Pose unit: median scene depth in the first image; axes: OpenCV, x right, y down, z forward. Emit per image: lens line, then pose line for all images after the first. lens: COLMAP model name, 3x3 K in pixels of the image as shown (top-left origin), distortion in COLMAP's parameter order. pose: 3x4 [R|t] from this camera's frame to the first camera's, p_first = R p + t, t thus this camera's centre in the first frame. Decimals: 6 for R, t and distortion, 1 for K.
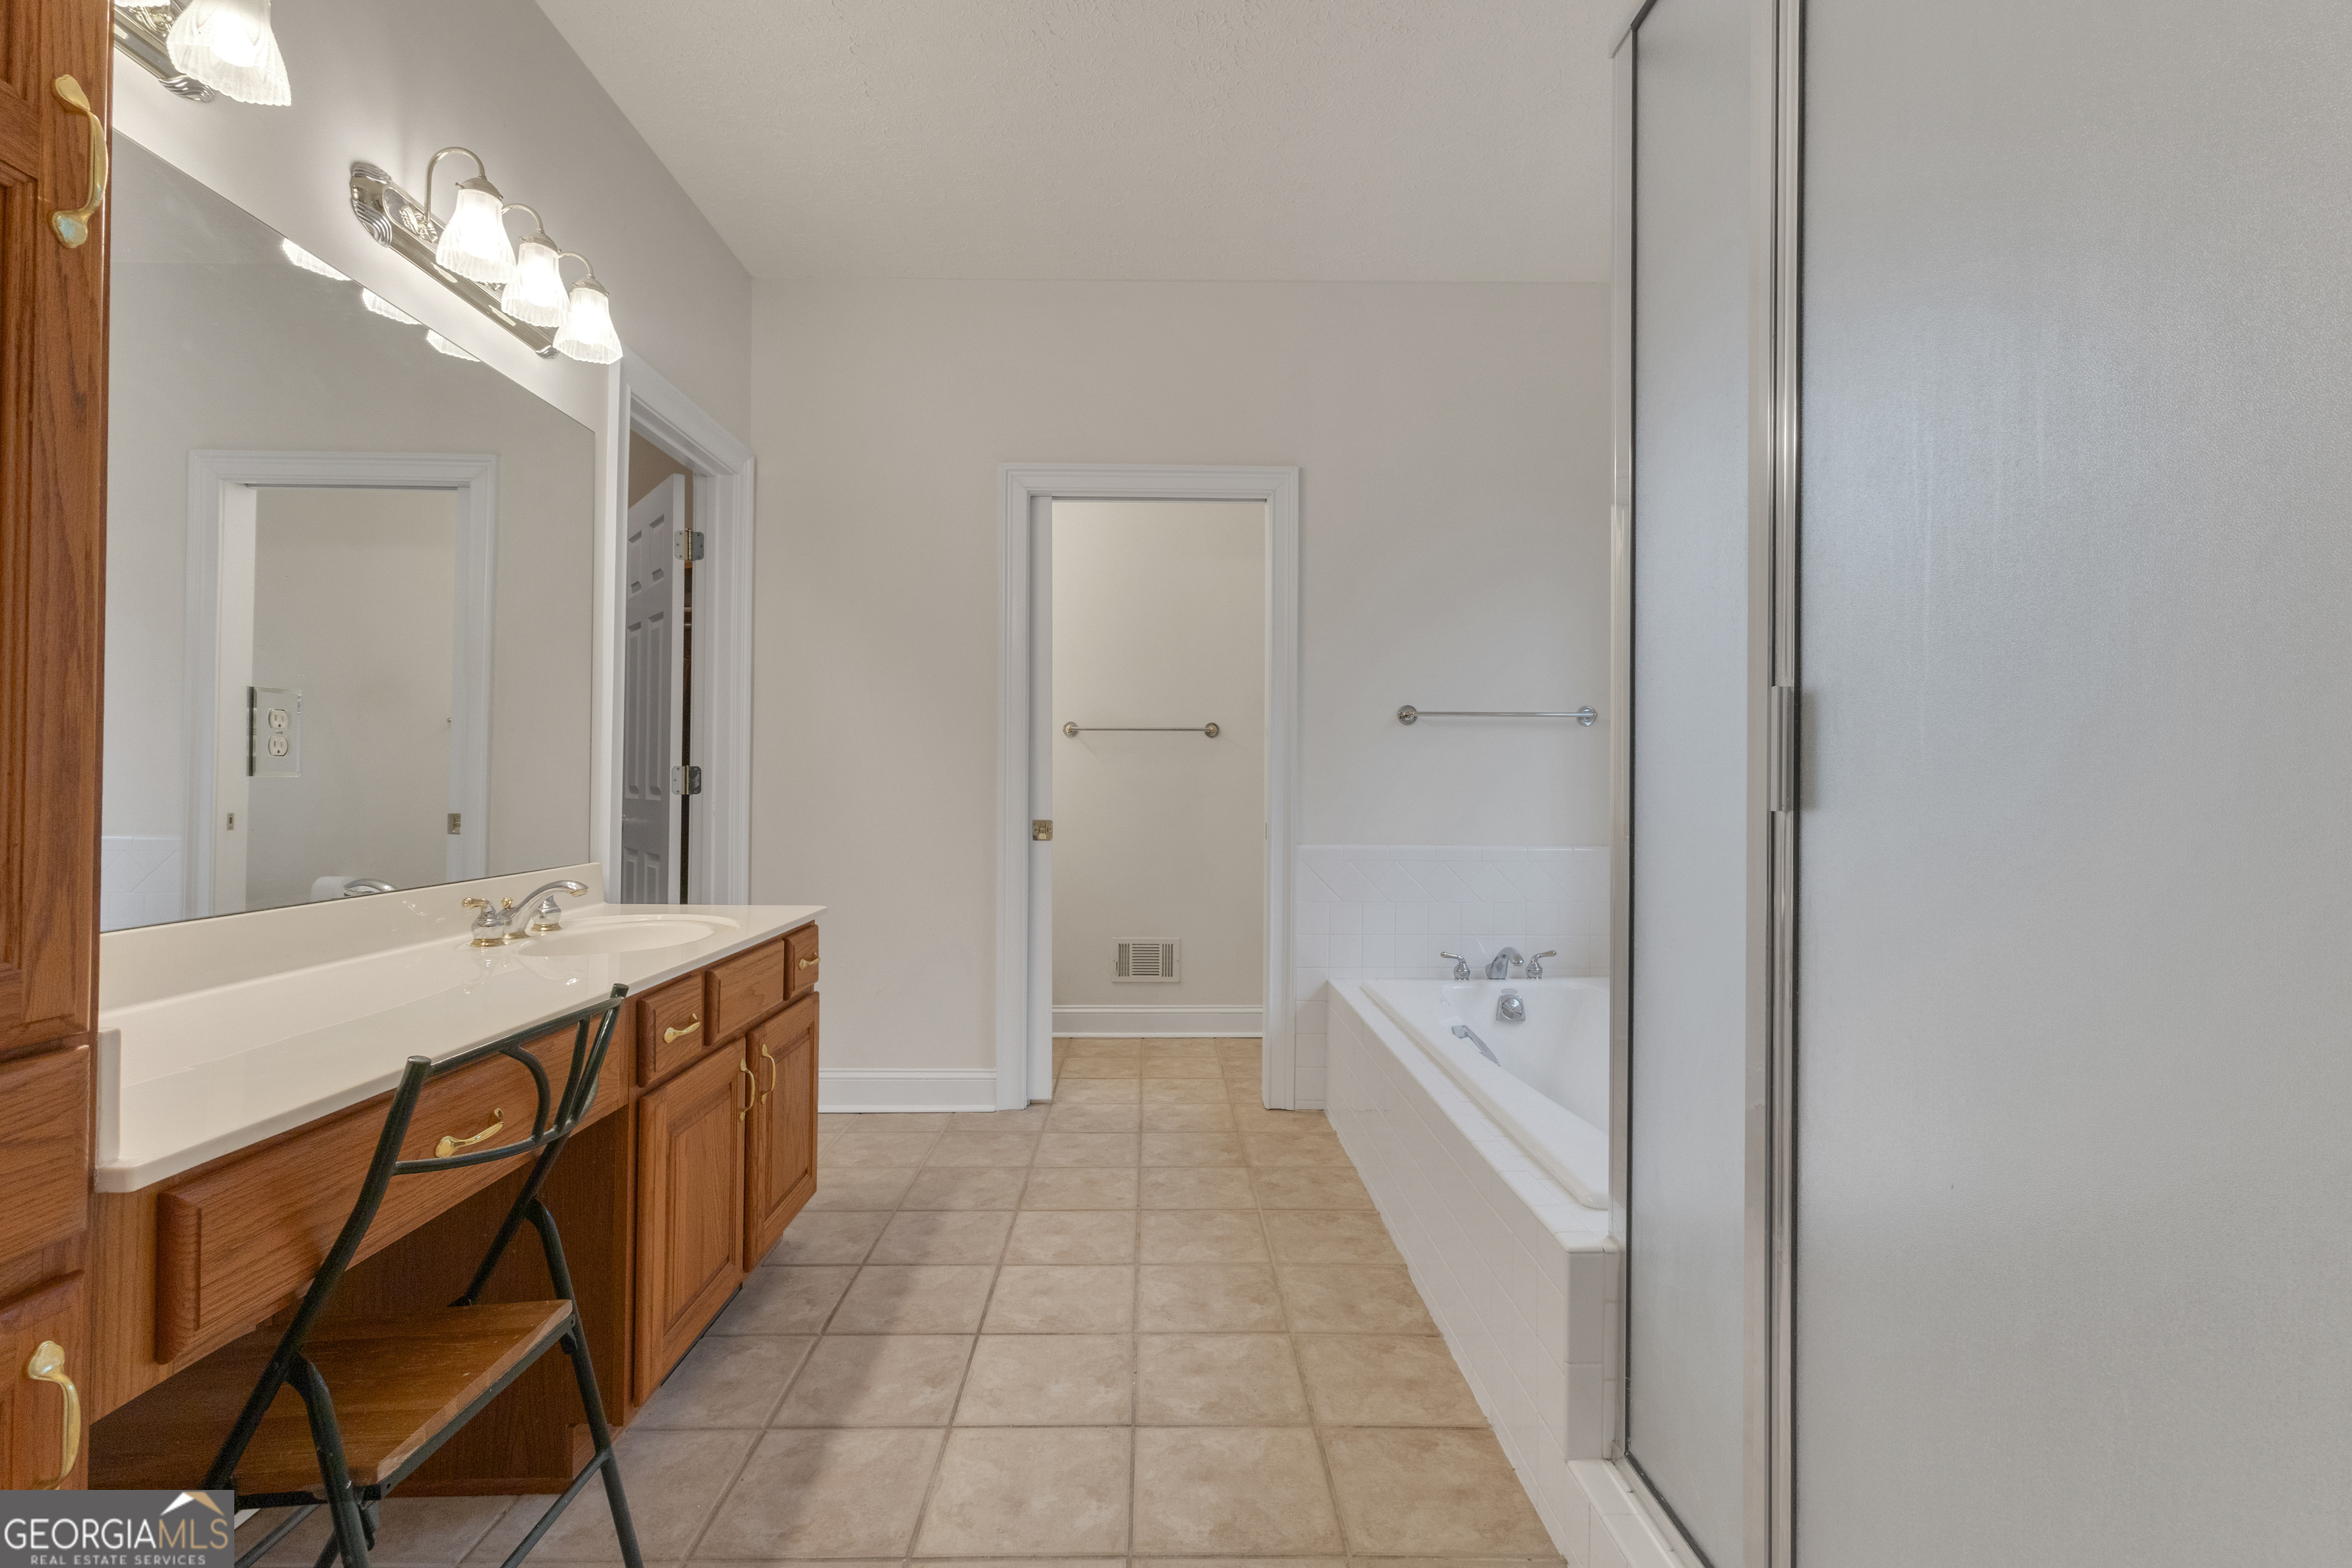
lens RADIAL K [[1072.5, 0, 1176.0], [0, 1072.5, 784.0], [0, 0, 1]] dist [-0.003358, 0.001325]
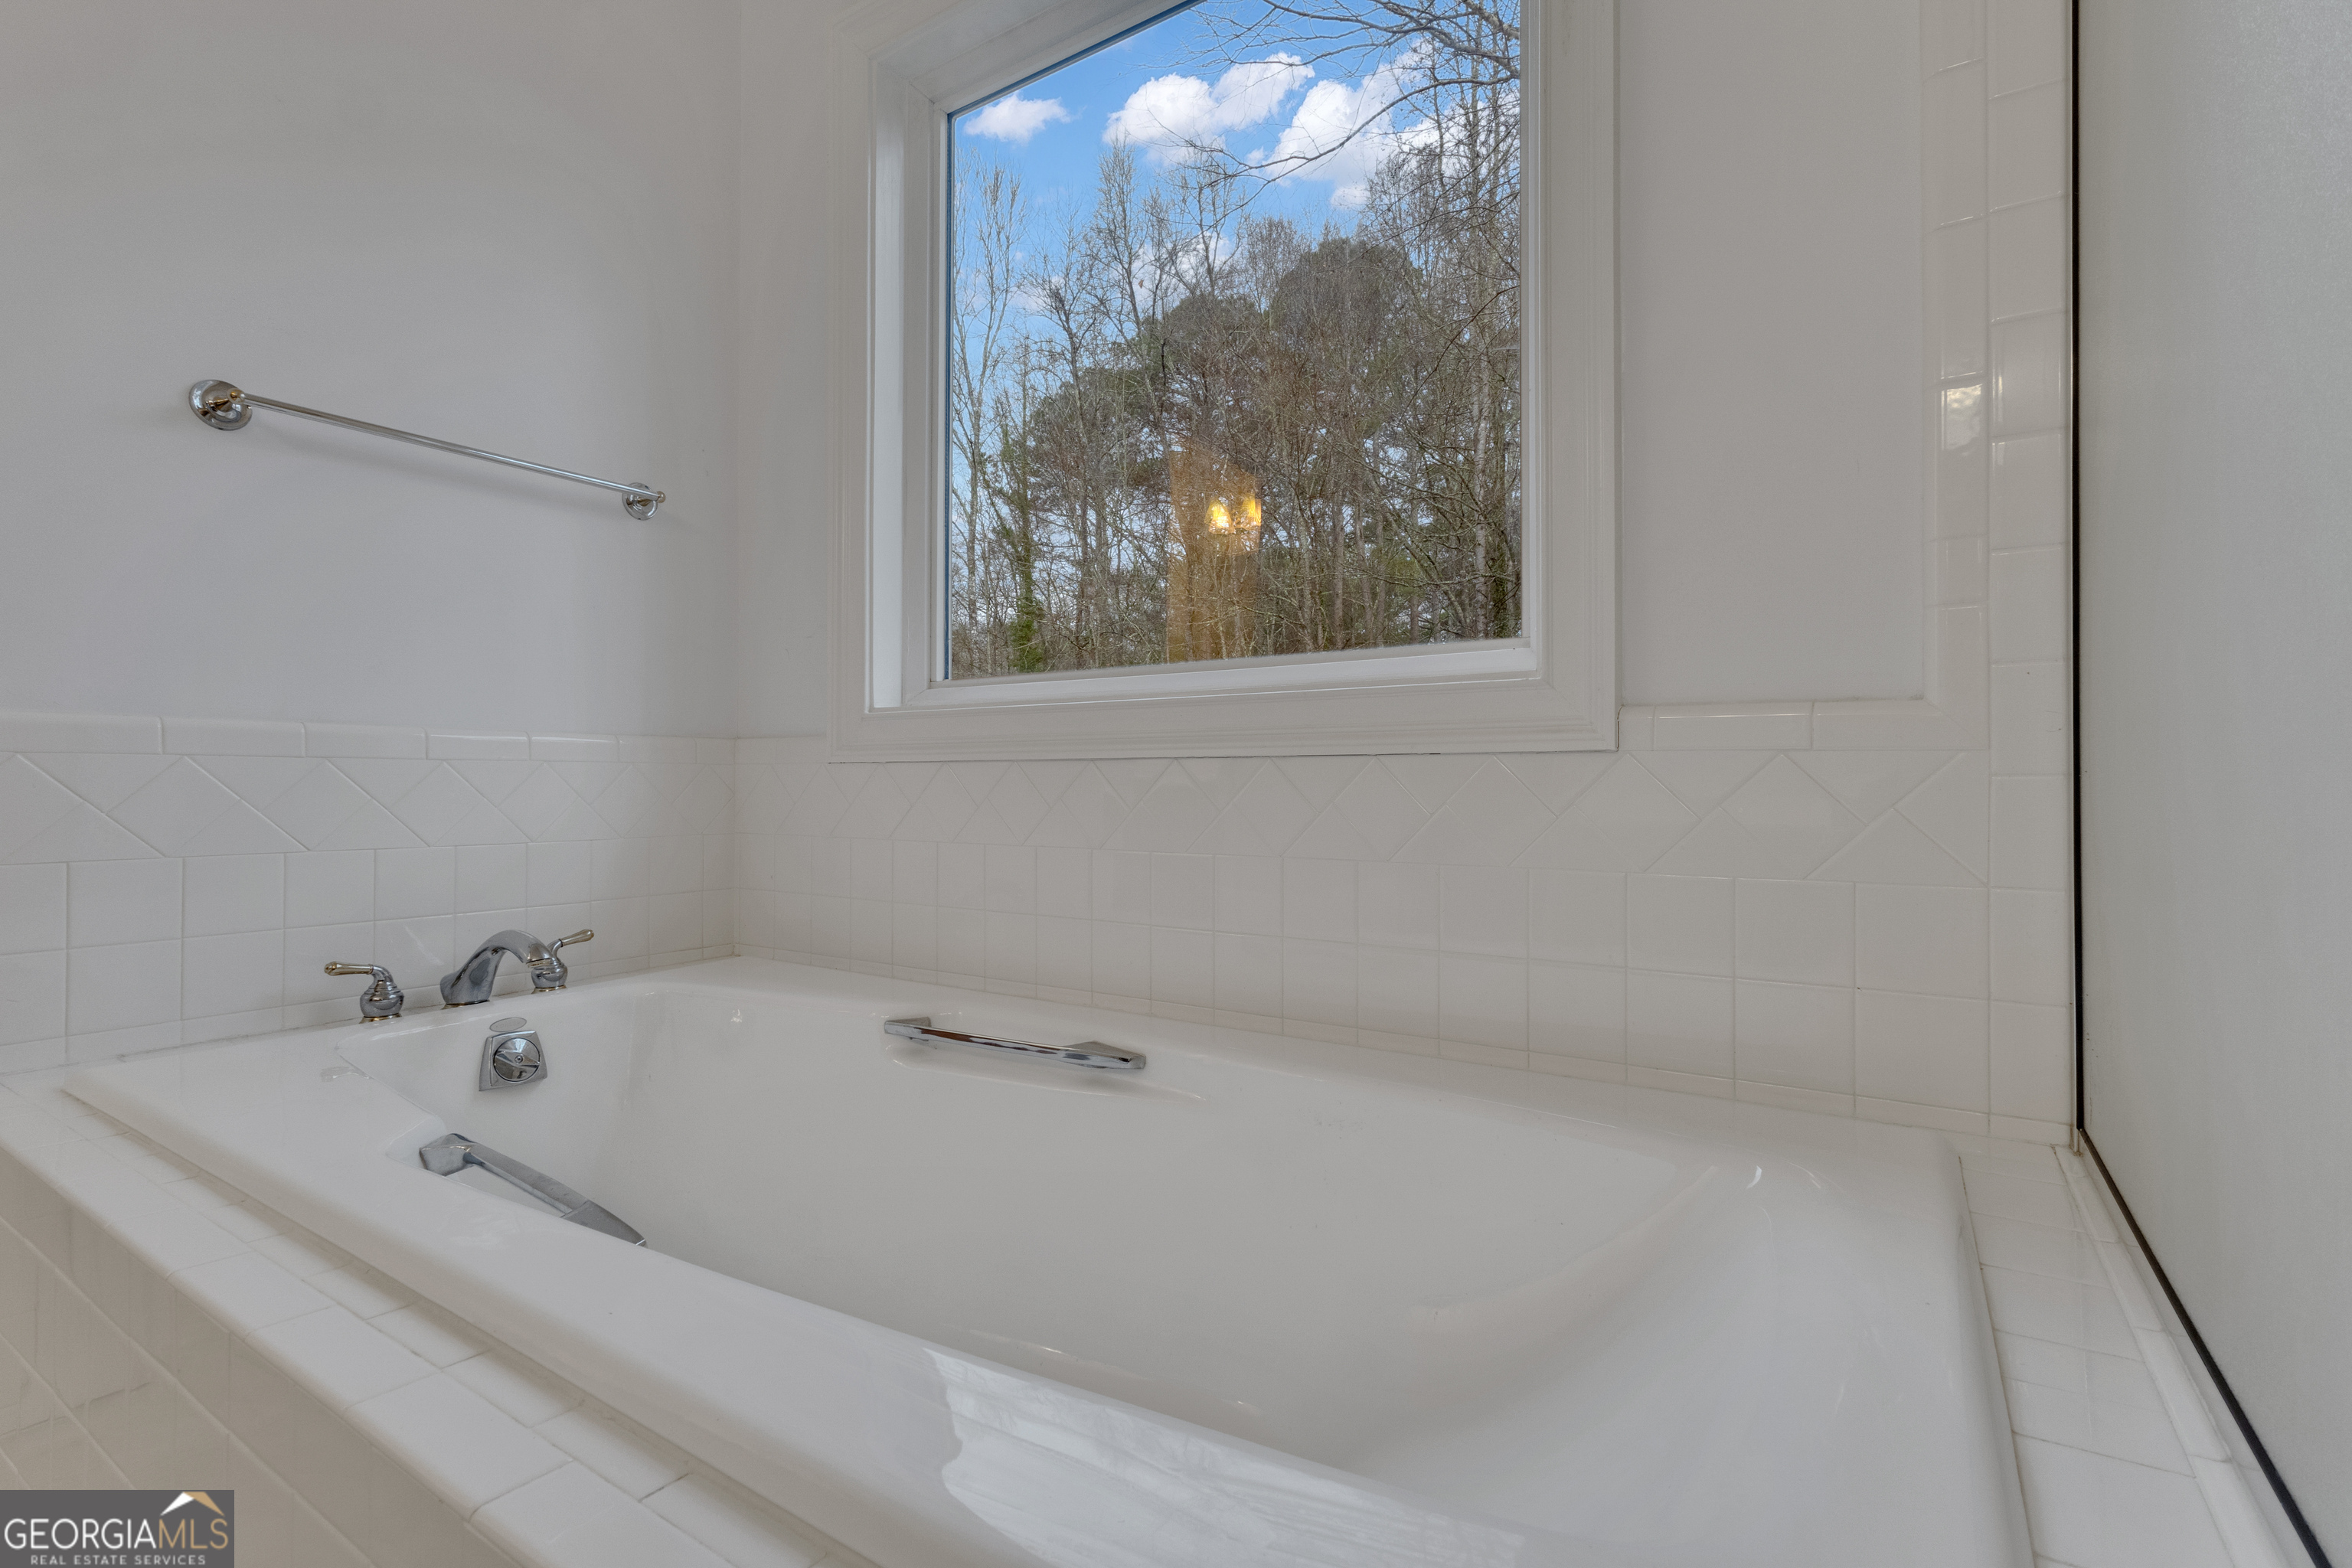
lens RADIAL K [[1072.5, 0, 1176.0], [0, 1072.5, 784.0], [0, 0, 1]] dist [-0.003358, 0.001325]
pose [[0.561342, -0.003439, 0.827577, 0.140730], [-0.001242, 0.999987, 0.004998, 0.138888], [-0.827583, -0.003833, 0.561330, 0.806194]]
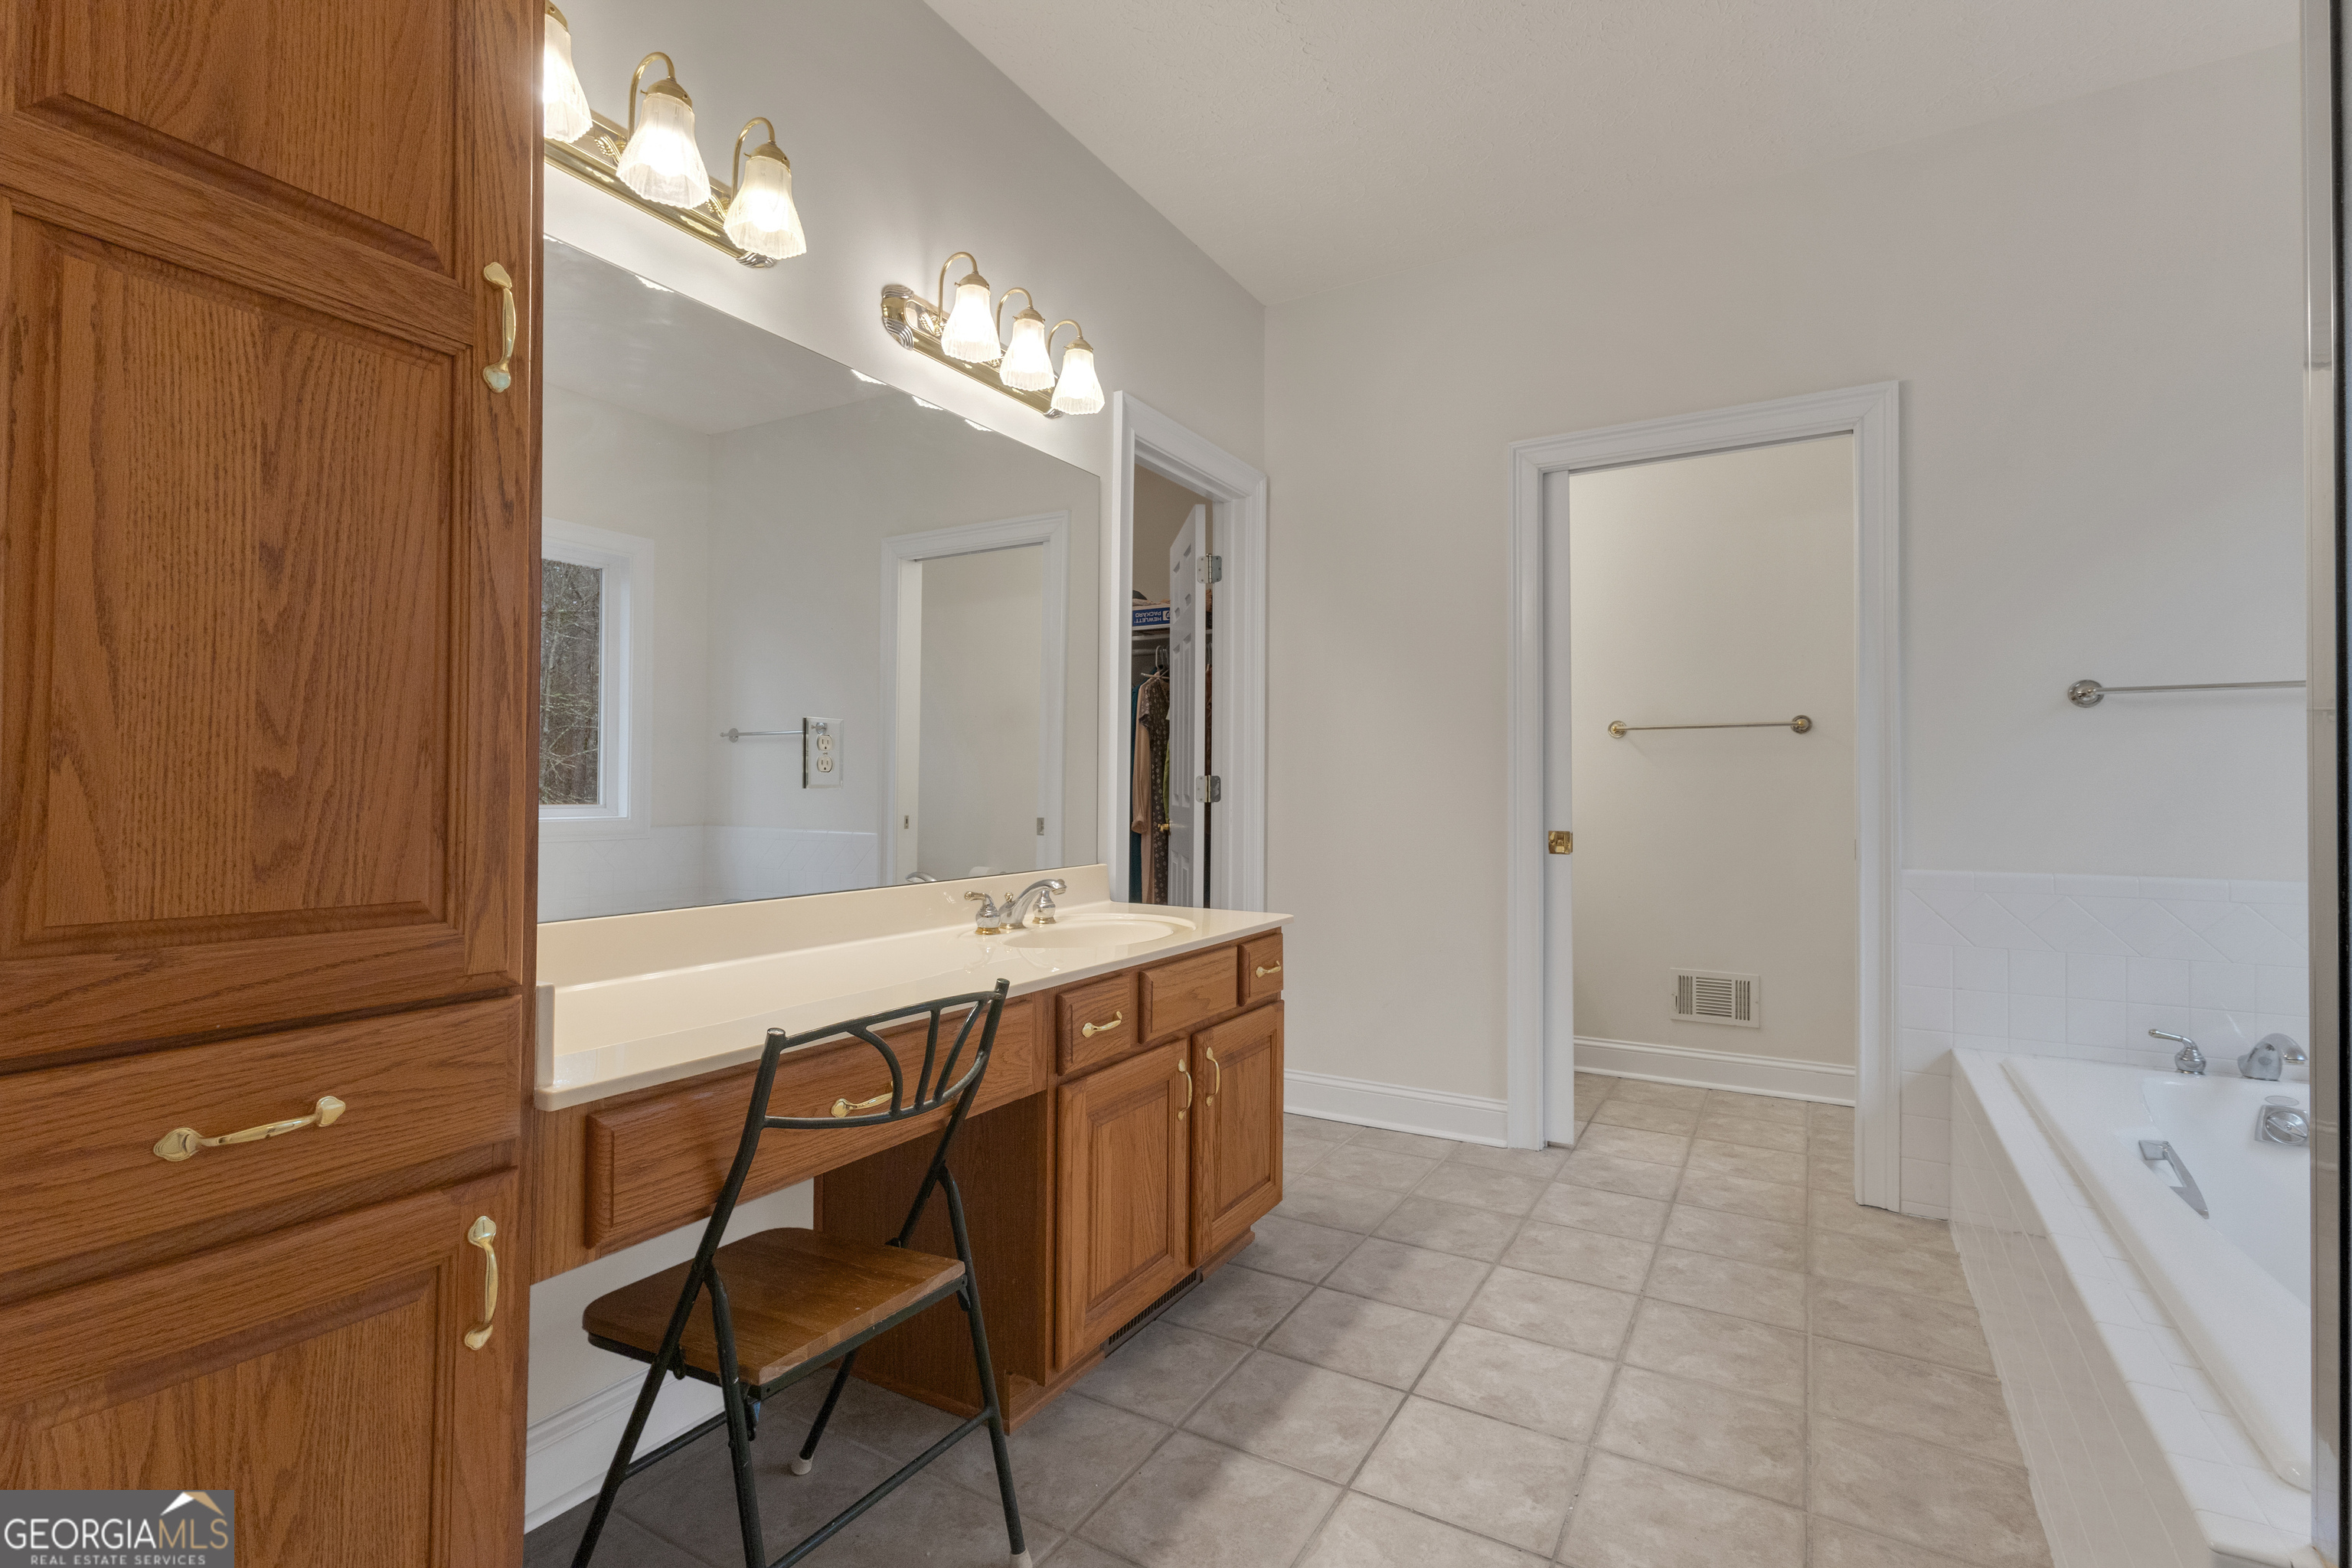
lens RADIAL K [[1077.2, 0, 1176.0], [0, 1077.2, 784.0], [0, 0, 1]] dist [-0.004218, 0.006203]
pose [[0.849149, -0.007302, -0.528102, 0.136889], [0.003953, 0.999964, -0.007471, -0.000947], [0.528138, 0.004256, 0.849148, 0.112463]]
